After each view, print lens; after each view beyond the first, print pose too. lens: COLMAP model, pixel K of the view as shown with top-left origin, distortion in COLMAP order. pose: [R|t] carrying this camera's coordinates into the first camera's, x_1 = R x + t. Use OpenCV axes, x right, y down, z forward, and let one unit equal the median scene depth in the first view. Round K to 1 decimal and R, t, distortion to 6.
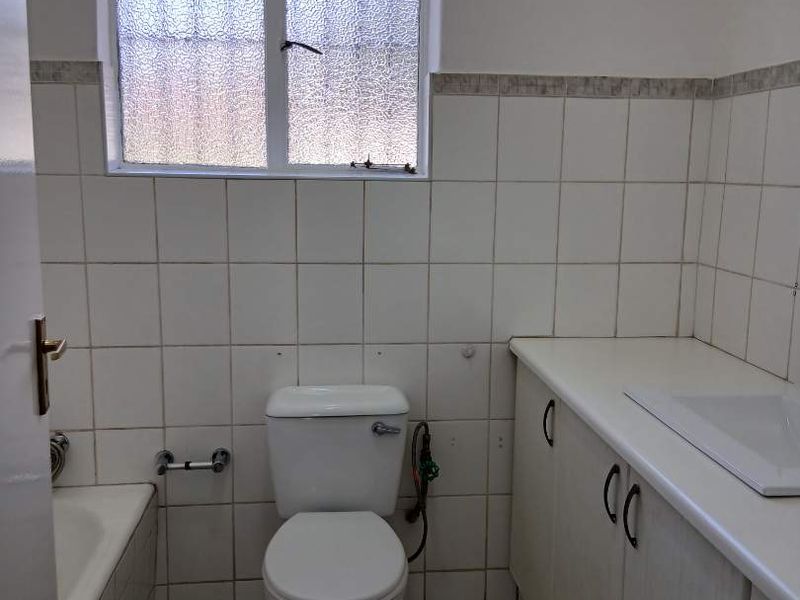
lens RADIAL K [[798.3, 0, 405.8], [0, 798.3, 301.9], [0, 0, 1]] dist [-0.026459, 0.000000]
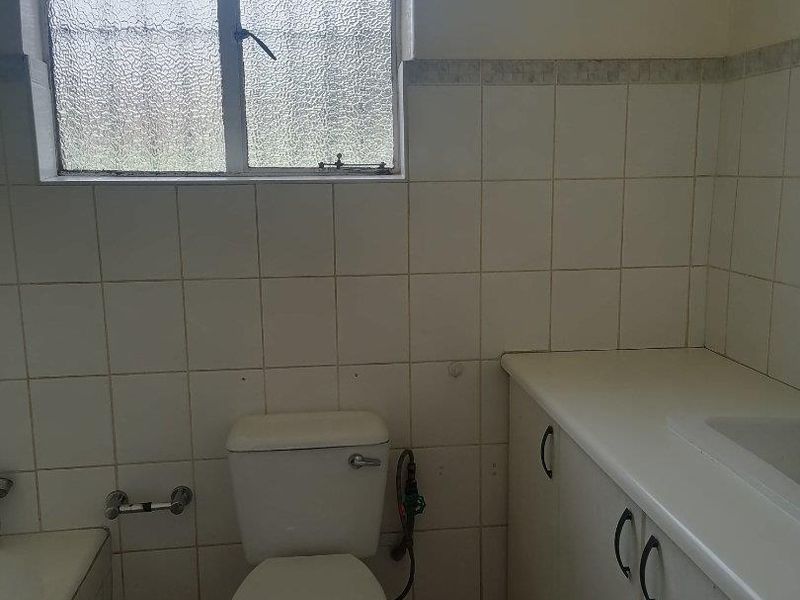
lens RADIAL K [[798.3, 0, 394.5], [0, 798.3, 298.0], [0, 0, 1]] dist [-0.026459, 0.000000]
pose [[0.999700, -0.023801, -0.005750, 0.018293], [0.023743, 0.999668, -0.010046, -0.012993], [0.005987, 0.009907, 0.999933, 0.107653]]
